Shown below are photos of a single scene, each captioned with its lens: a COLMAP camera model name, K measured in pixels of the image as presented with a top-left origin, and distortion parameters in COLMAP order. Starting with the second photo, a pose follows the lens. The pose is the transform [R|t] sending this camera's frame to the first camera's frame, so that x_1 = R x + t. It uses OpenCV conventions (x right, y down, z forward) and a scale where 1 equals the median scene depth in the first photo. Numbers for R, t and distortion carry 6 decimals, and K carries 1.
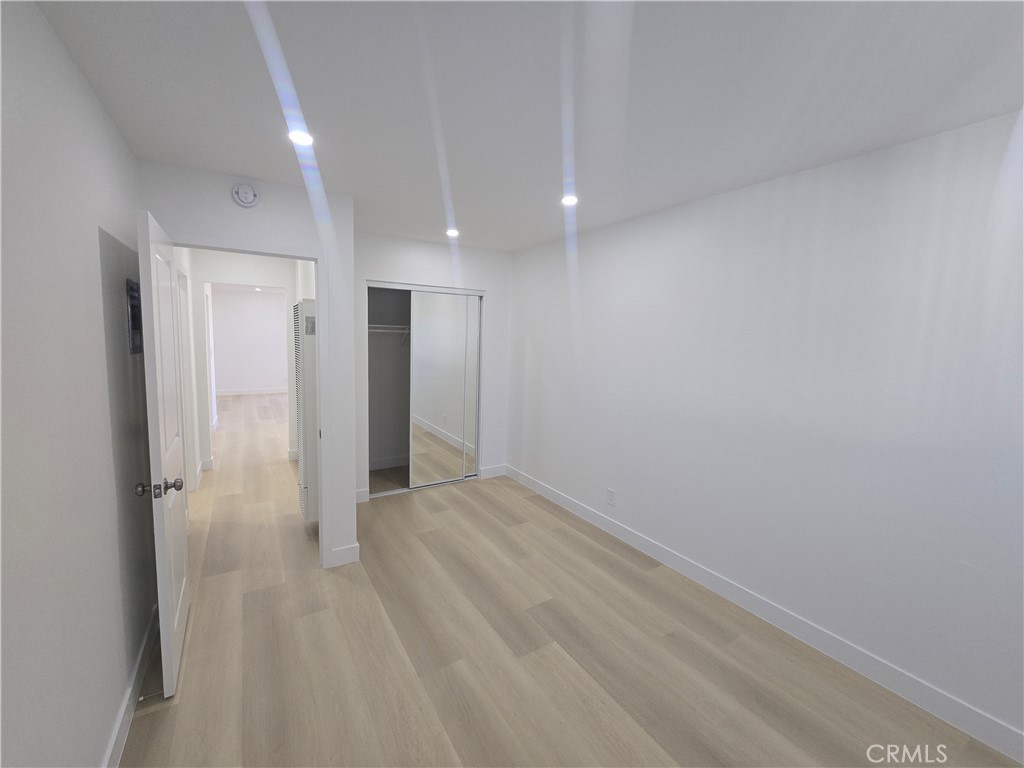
lens RADIAL K [[419.6, 0, 511.6], [0, 419.6, 381.4], [0, 0, 1]] dist [0.004864, 0.000586]
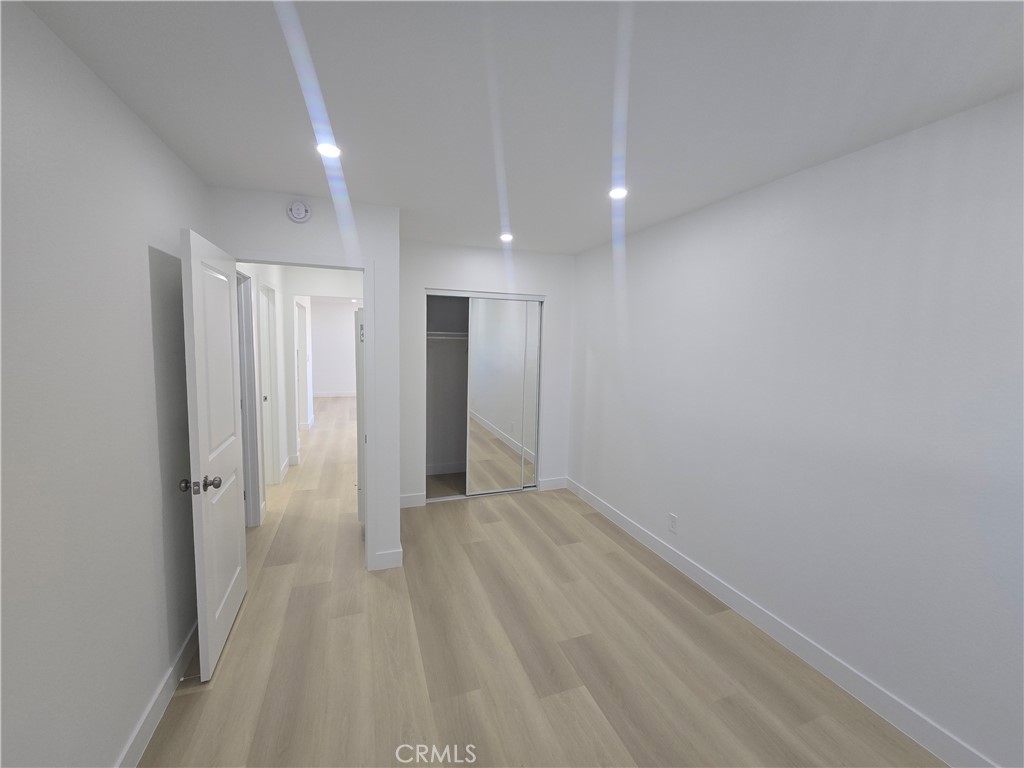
lens RADIAL K [[419.6, 0, 511.8], [0, 419.6, 380.3], [0, 0, 1]] dist [0.004864, 0.000586]
pose [[0.977843, 0.014645, -0.208825, 0.107975], [-0.018322, 0.999709, -0.015686, -0.007981], [0.208535, 0.019165, 0.977827, 0.070323]]
